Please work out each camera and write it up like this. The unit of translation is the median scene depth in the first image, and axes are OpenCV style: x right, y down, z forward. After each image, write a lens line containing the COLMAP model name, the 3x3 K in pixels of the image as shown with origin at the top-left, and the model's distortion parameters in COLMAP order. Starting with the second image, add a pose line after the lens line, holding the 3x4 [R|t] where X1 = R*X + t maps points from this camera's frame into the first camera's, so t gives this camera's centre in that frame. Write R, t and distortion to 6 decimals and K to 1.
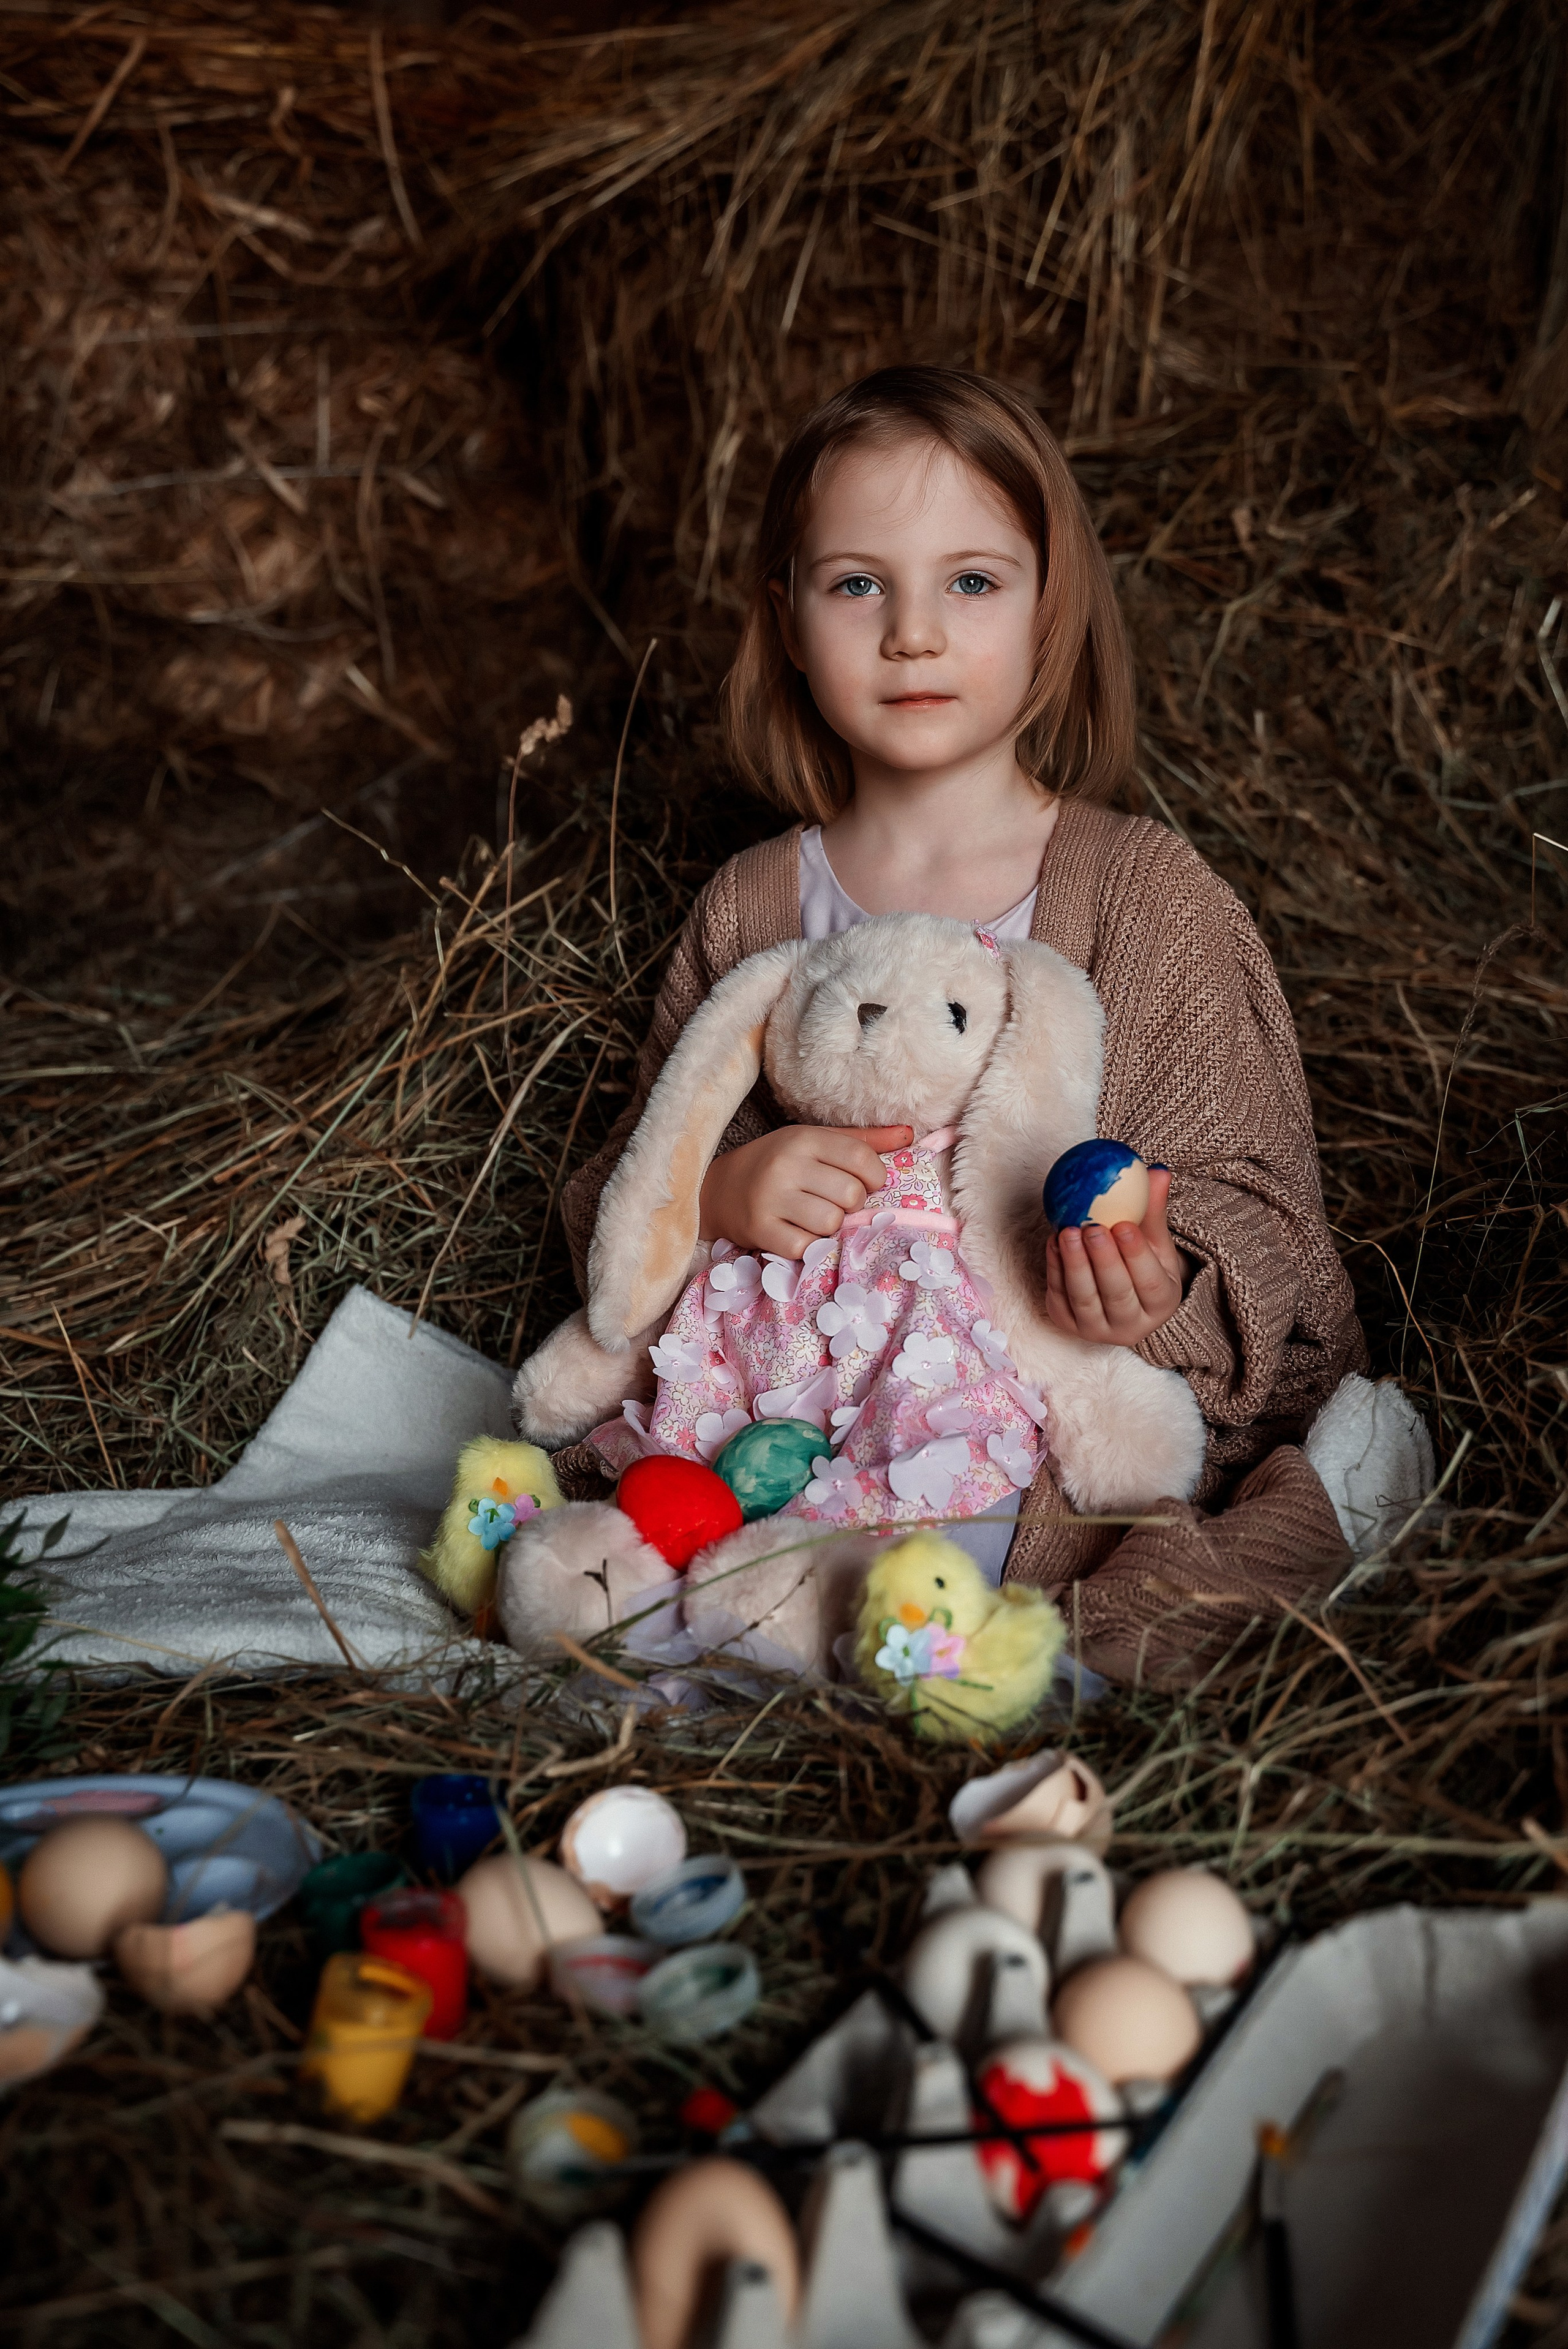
lens RADIAL K [[2673.1, 0, 816.9], [0, 2673.1, 1072.8], [0, 0, 1]] dist [0.001292, 0.000000]
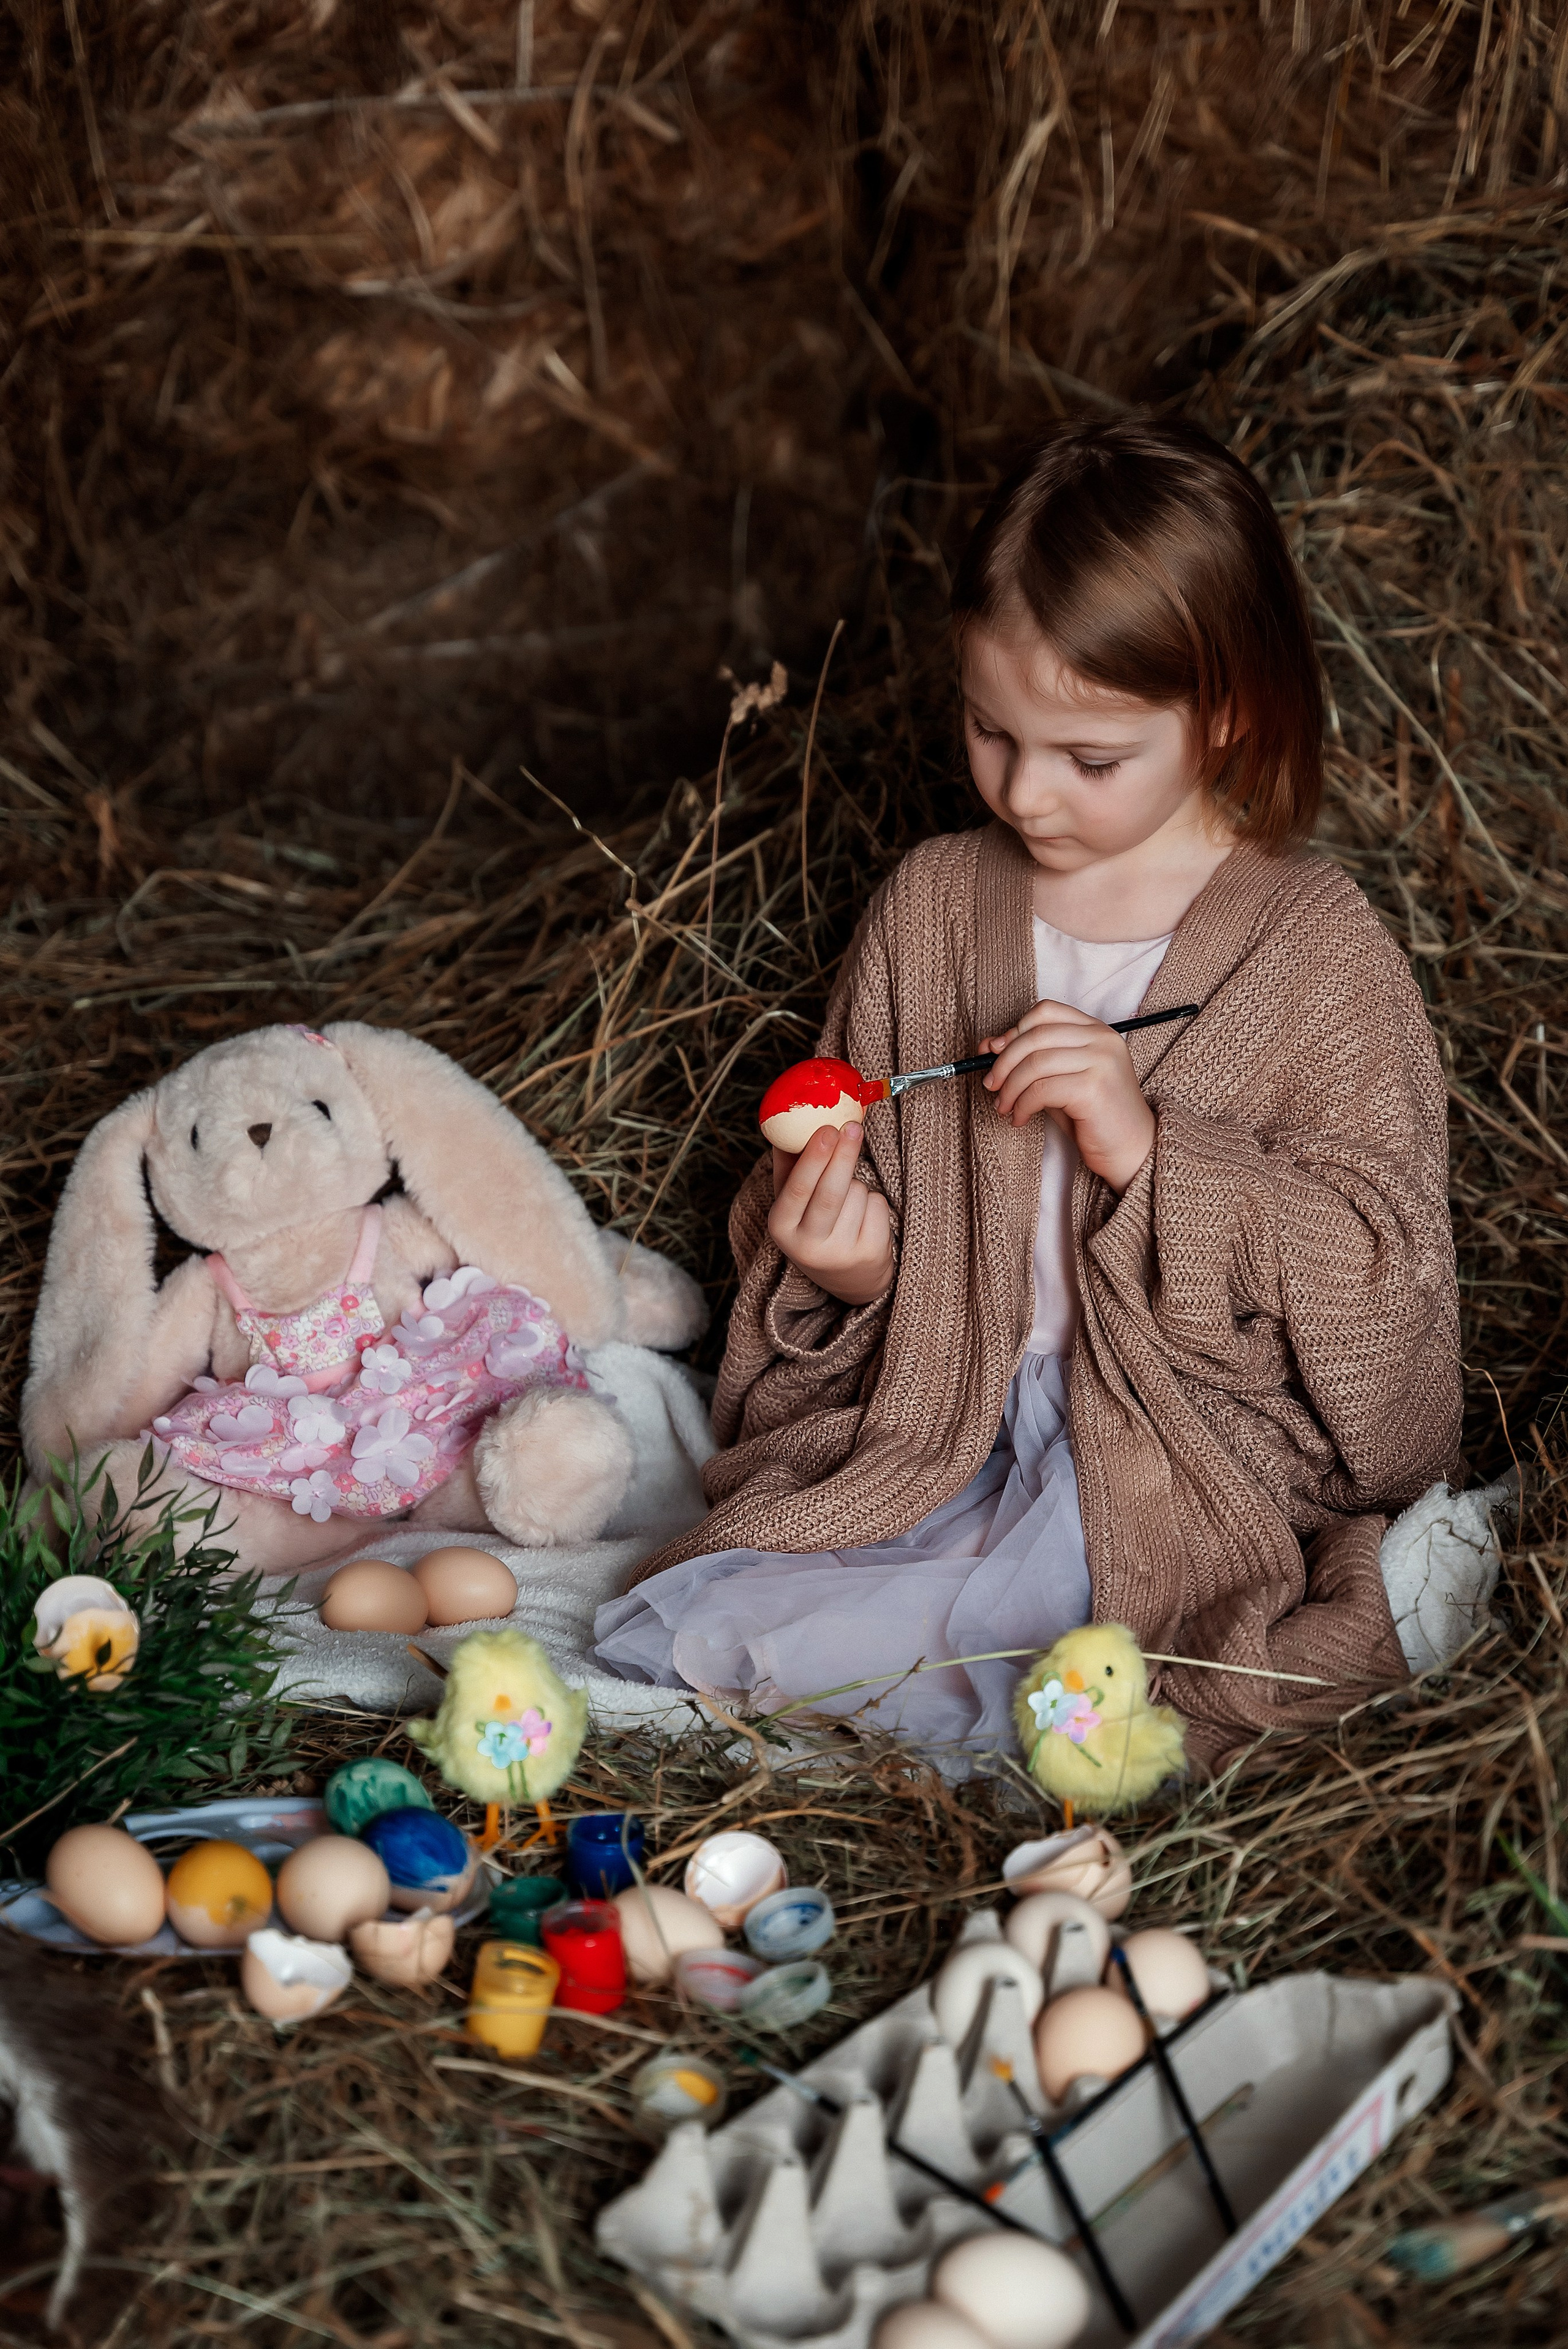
lens RADIAL K [[4705.0, 0, 800.3], [0, 4705.0, 1176.3], [0, 0, 1]] dist [-0.000112, 0.000000]
pose [[0.992655, 0.055544, -0.107474, 0.069524], [-0.039822, 0.988882, 0.143269, -0.141197], [0.114237, -0.137937, 0.983831, -0.445534]]
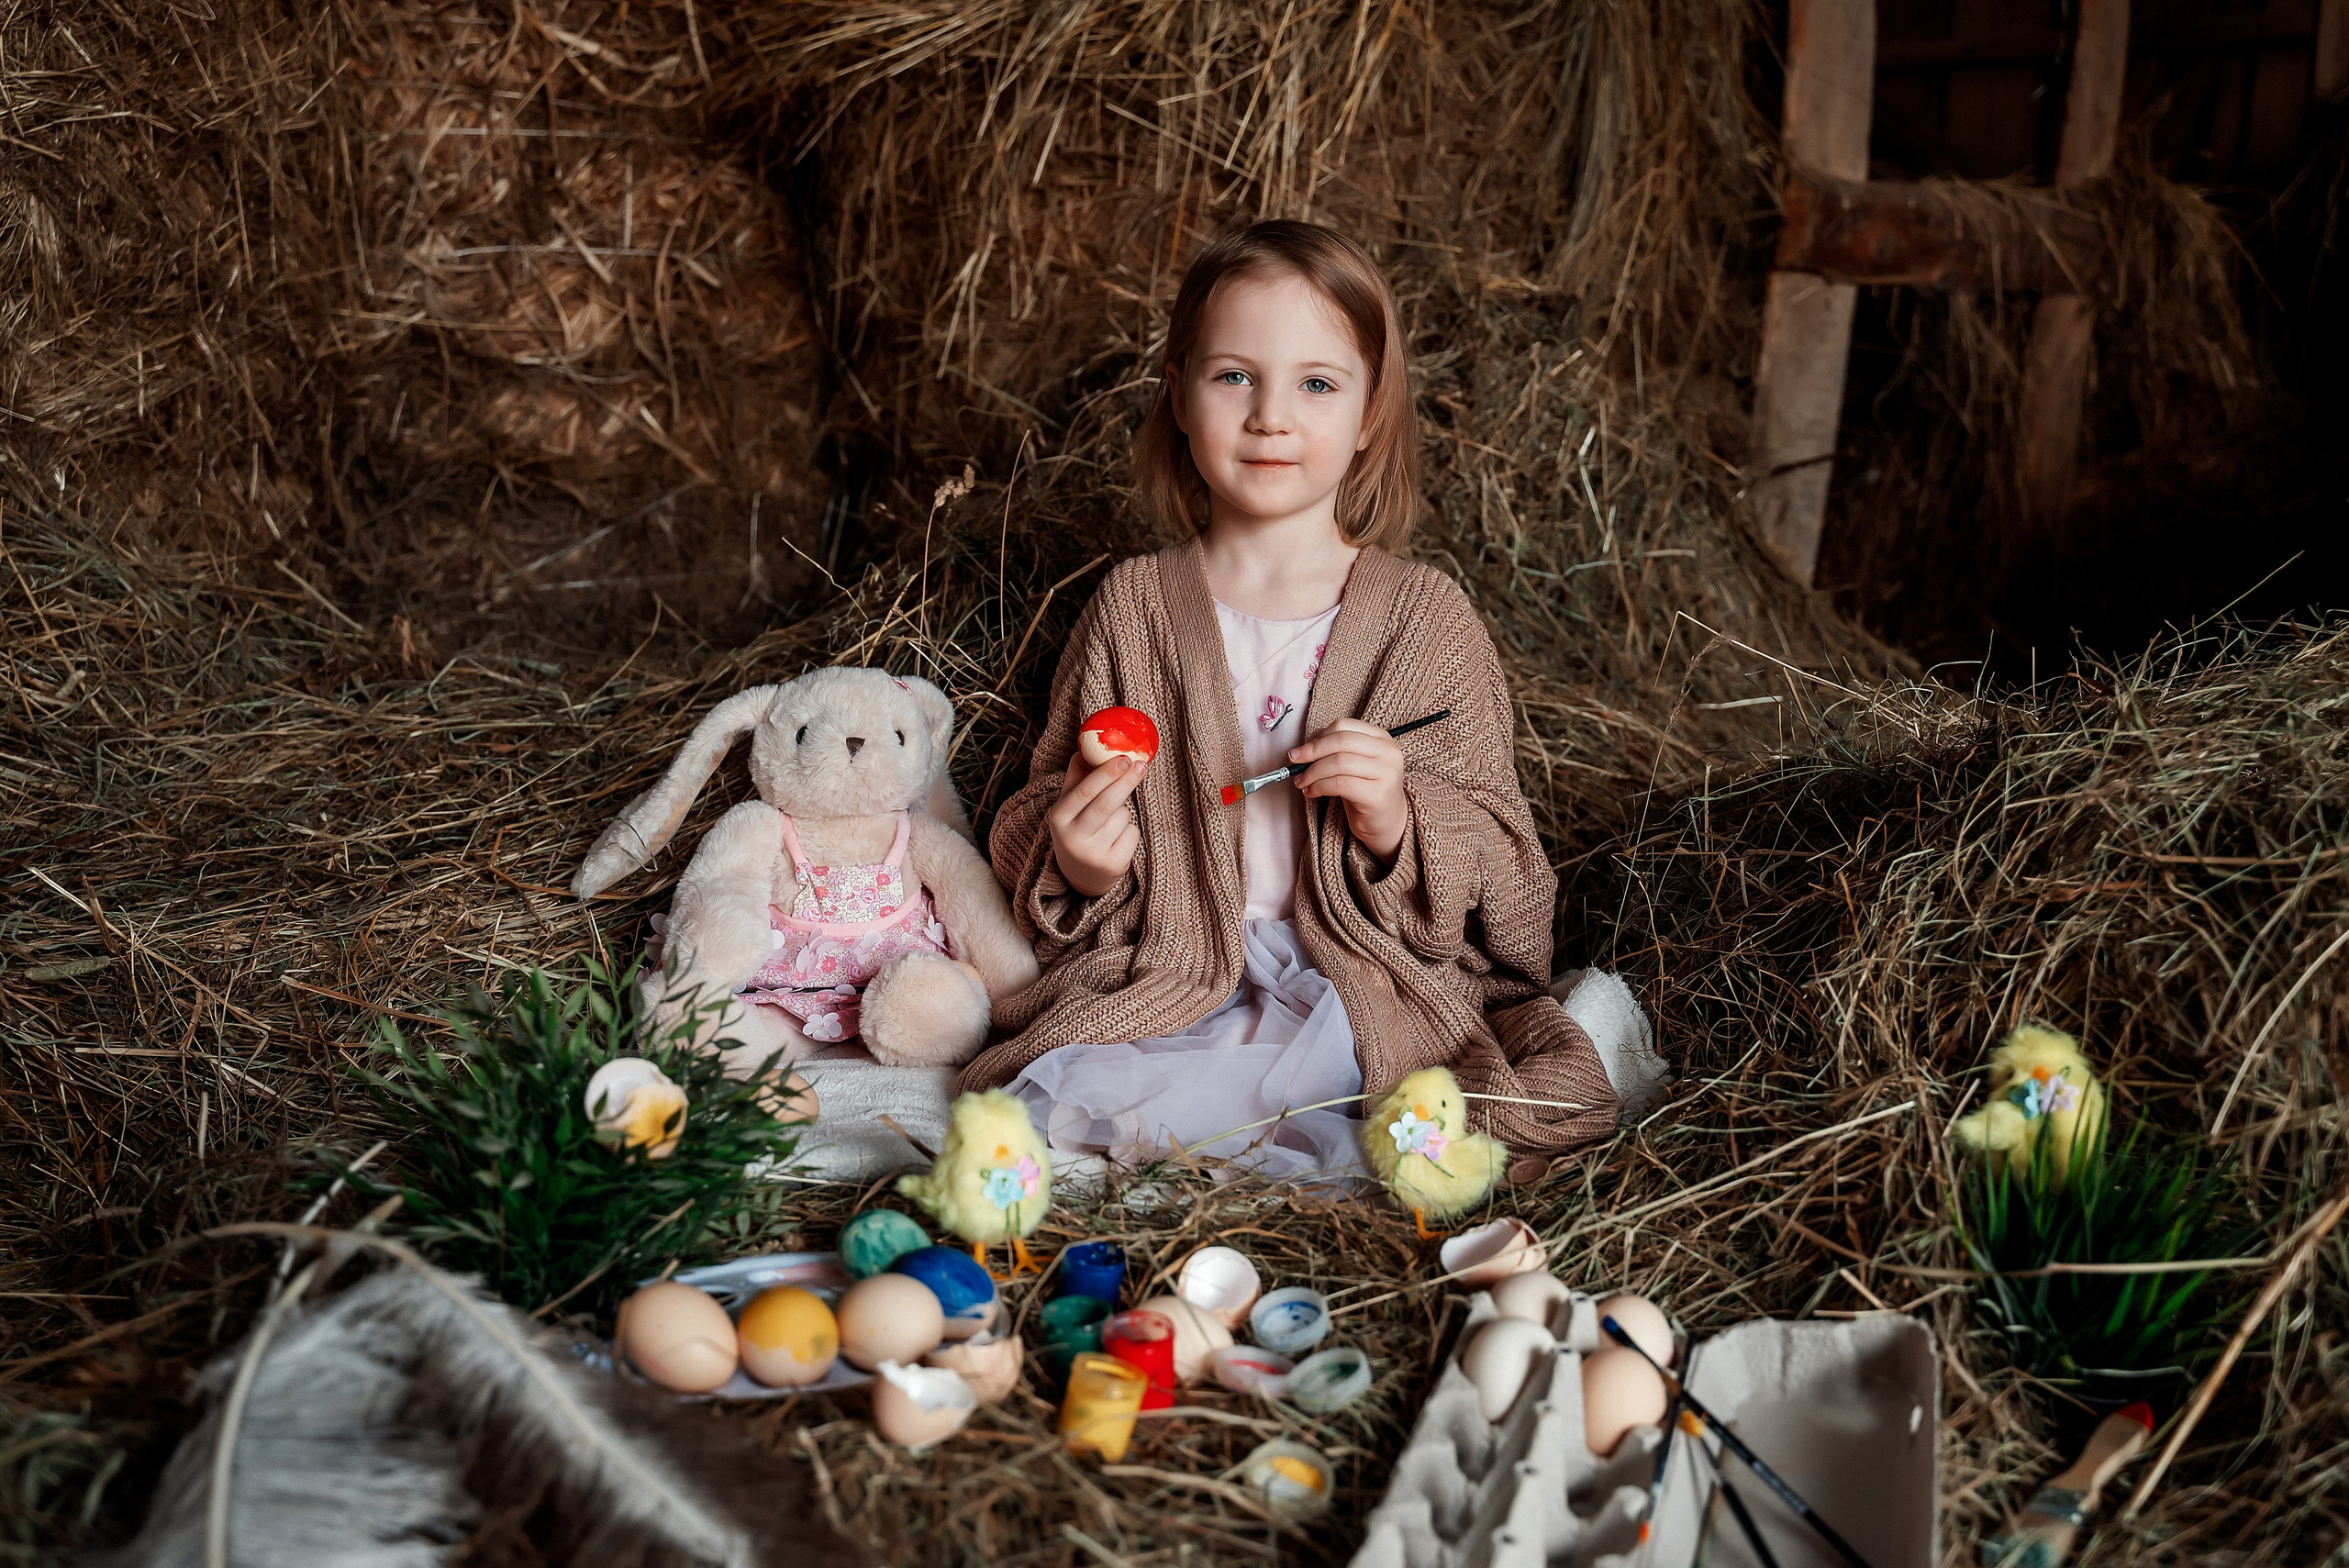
lens RADIAL K [[2104.5, 0, 1177.0], [0, 2104.5, 791.3], [0, 0, 1]] dist [0.000077, -0.008862]
pose [[0.981841, 0.034999, 0.186450, -0.129306], [-0.040313, 0.998880, 0.024787, -0.004950], [-0.185374, -0.031853, 0.982152, -0.049227]]
